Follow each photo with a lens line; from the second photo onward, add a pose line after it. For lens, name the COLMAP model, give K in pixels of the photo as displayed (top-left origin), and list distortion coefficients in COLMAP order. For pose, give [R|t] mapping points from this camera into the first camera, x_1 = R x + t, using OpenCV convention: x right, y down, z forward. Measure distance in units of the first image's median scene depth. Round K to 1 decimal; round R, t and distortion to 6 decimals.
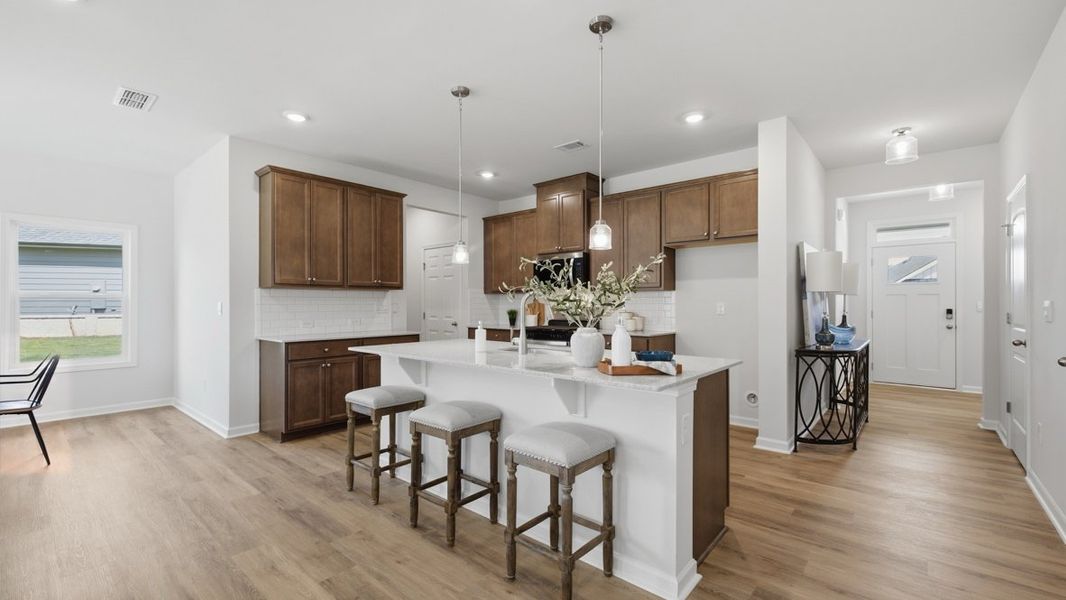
lens RADIAL K [[445.6, 0, 531.5], [0, 445.6, 303.3], [0, 0, 1]] dist [0.005972, -0.000918]
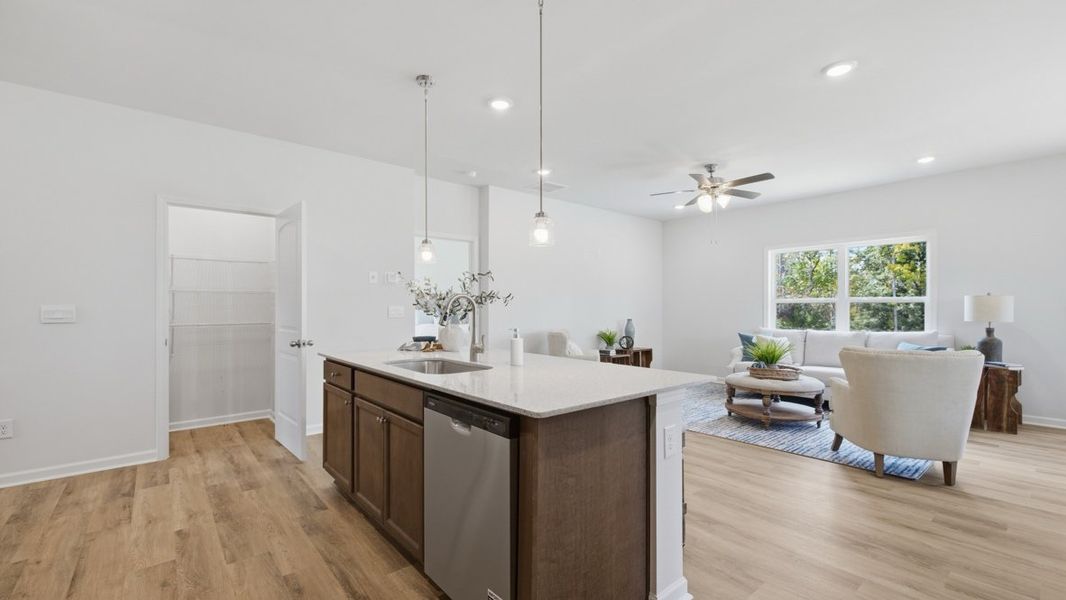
lens RADIAL K [[445.6, 0, 532.4], [0, 445.6, 306.5], [0, 0, 1]] dist [0.005972, -0.000918]
pose [[-0.987821, 0.002138, 0.155581, -0.192426], [0.001731, 0.999995, -0.002752, 0.000613], [-0.155586, -0.002450, -0.987819, 1.267340]]
